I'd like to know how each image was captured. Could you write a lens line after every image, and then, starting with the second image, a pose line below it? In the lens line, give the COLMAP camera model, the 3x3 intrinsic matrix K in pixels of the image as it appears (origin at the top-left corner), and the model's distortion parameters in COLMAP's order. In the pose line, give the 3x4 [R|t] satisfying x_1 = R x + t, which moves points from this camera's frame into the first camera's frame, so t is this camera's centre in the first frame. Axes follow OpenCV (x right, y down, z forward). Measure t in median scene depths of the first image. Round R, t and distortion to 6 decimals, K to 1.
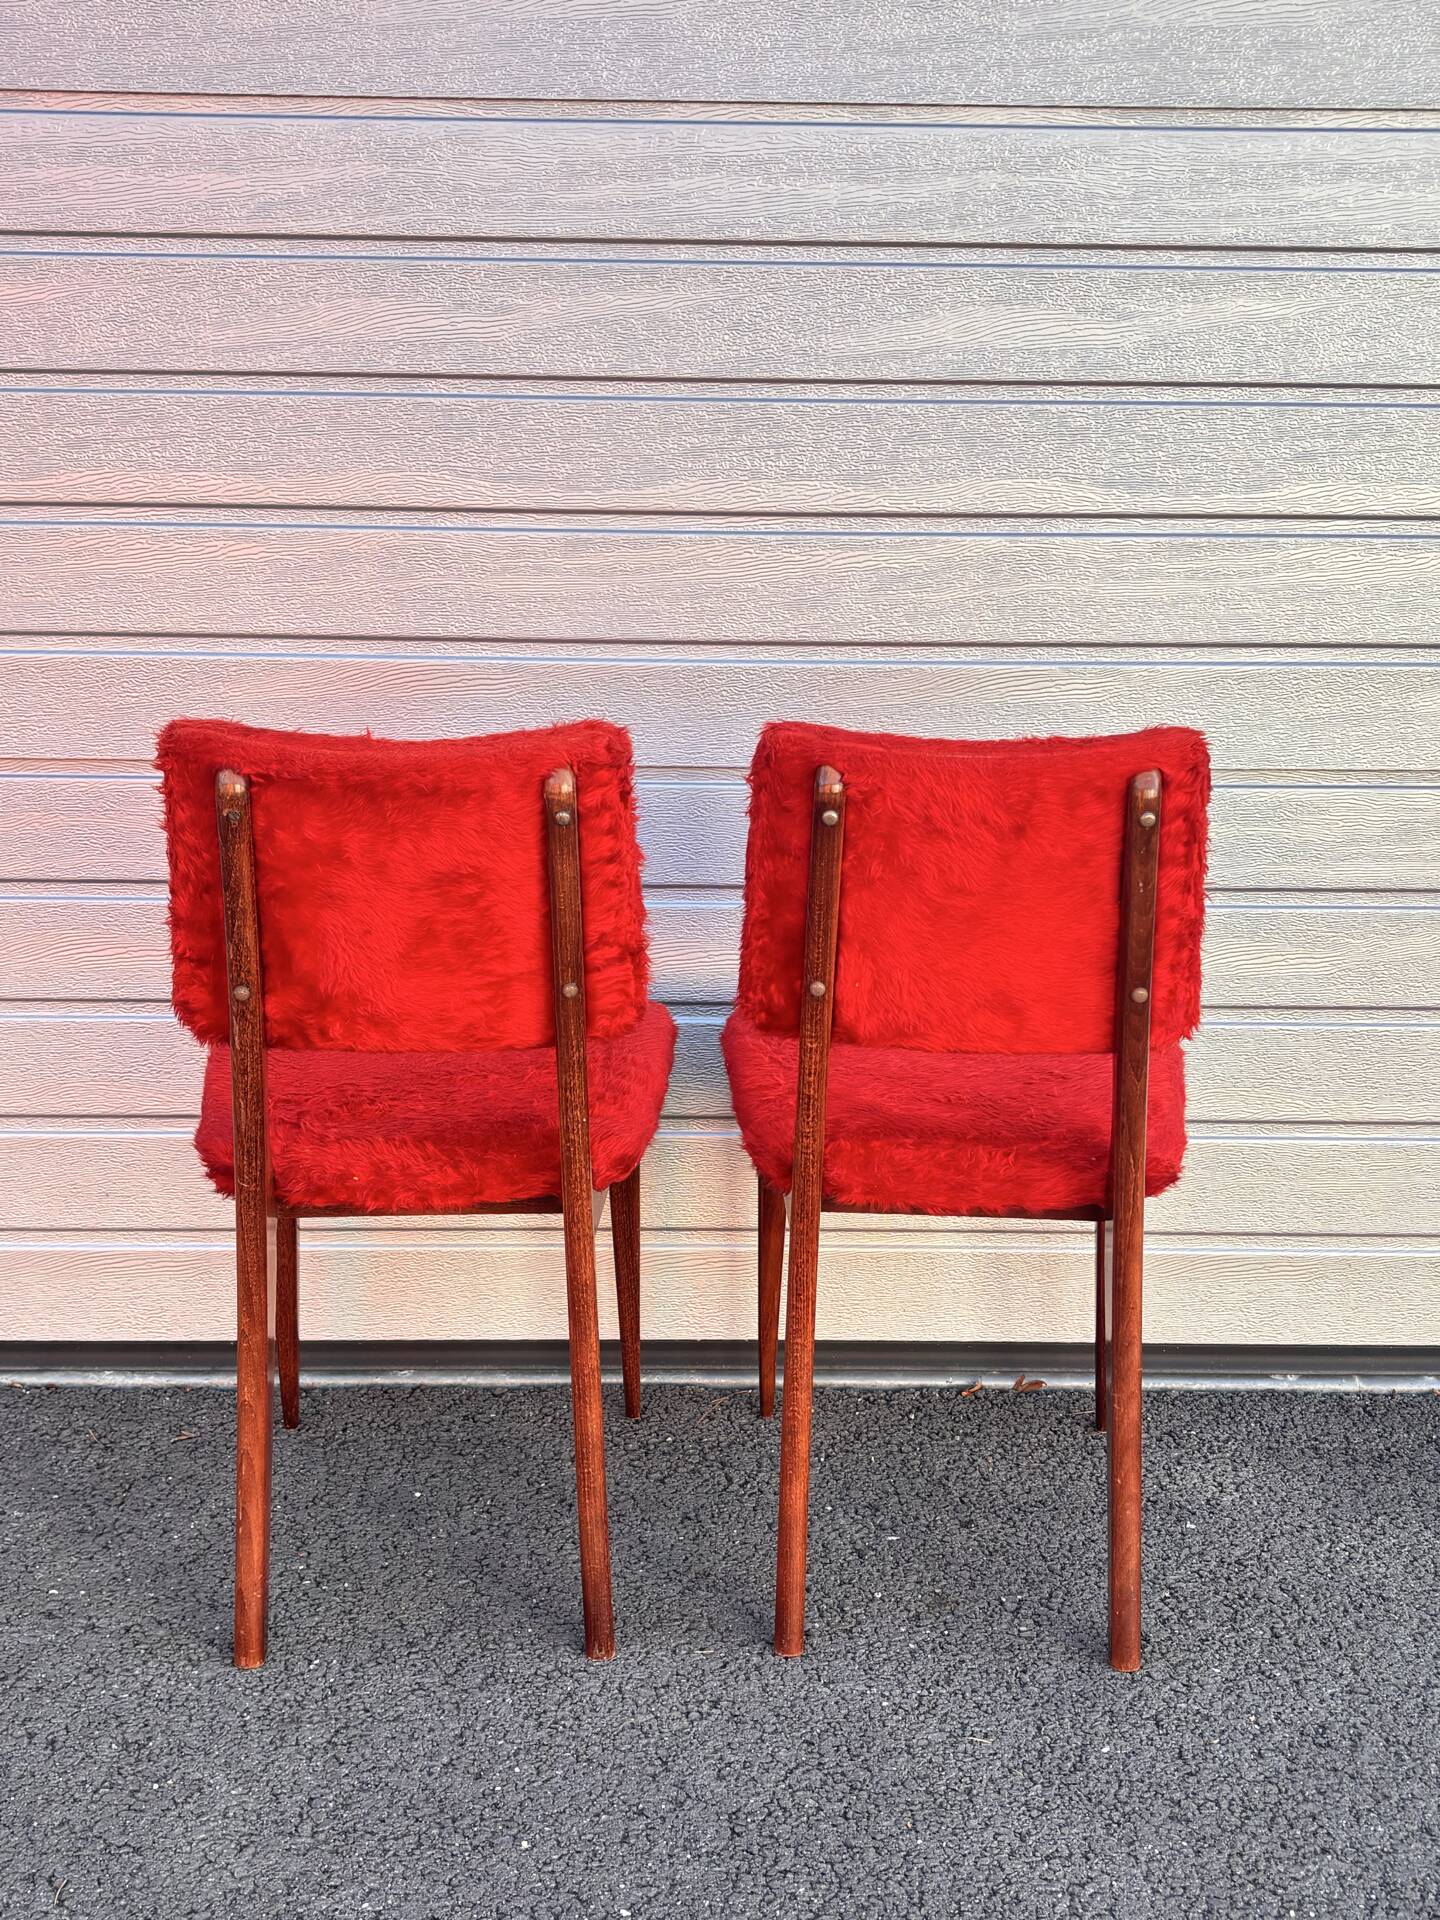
lens RADIAL K [[2190.2, 0, 738.9], [0, 2190.2, 977.2], [0, 0, 1]] dist [0.000366, 0.000000]
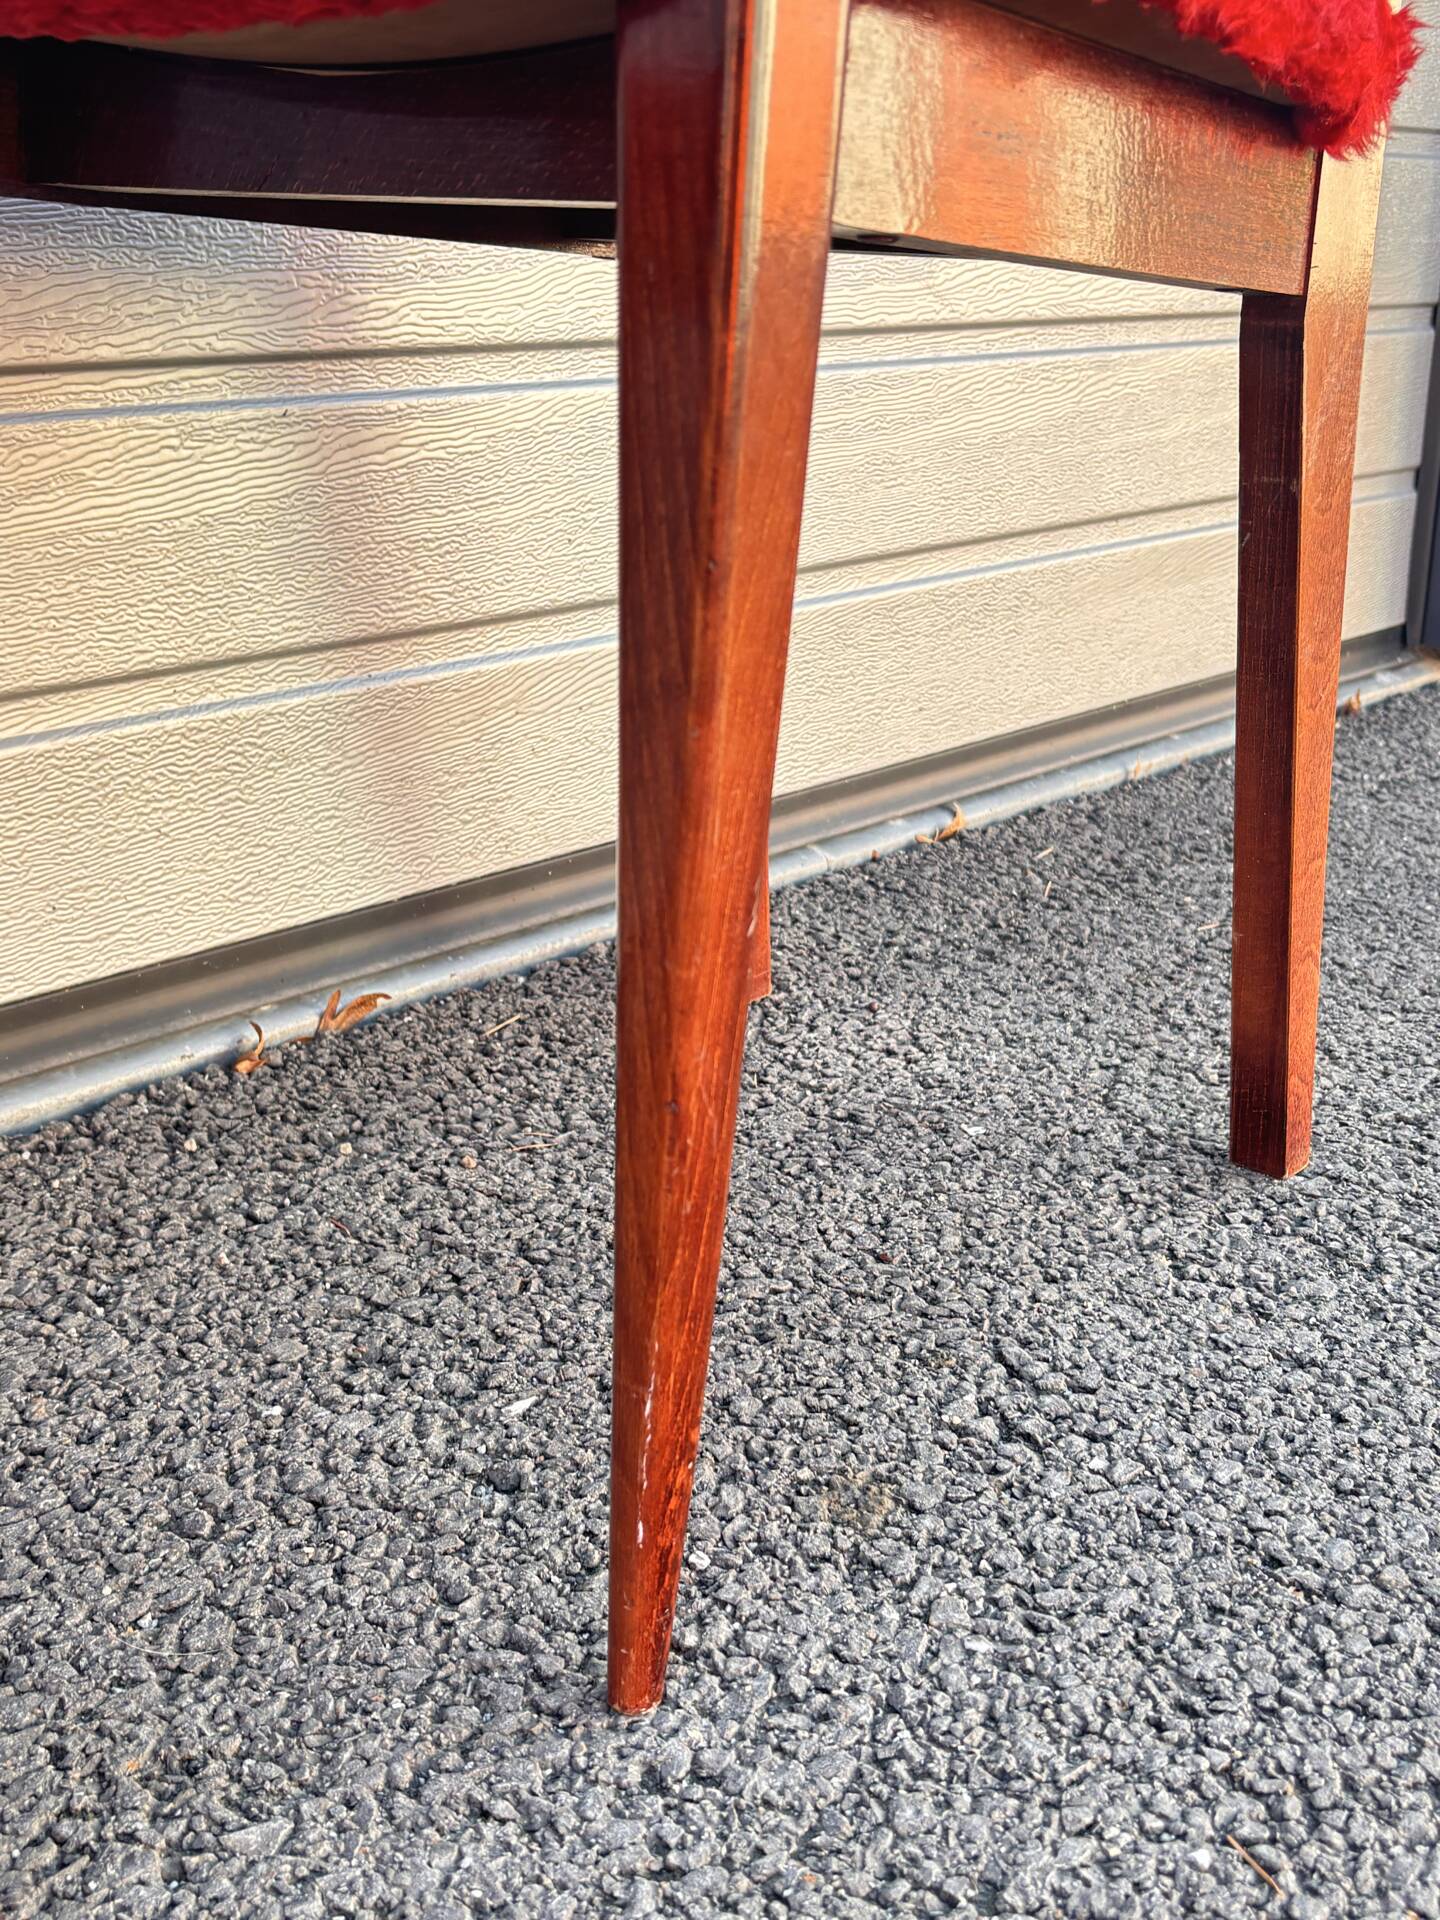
lens RADIAL K [[2190.2, 0, 793.0], [0, 2190.2, 913.7], [0, 0, 1]] dist [0.000366, 0.000000]
pose [[0.662930, -0.220358, 0.715518, -0.130251], [0.169622, 0.975060, 0.143134, 0.135185], [-0.729213, 0.026480, 0.683774, 0.719190]]
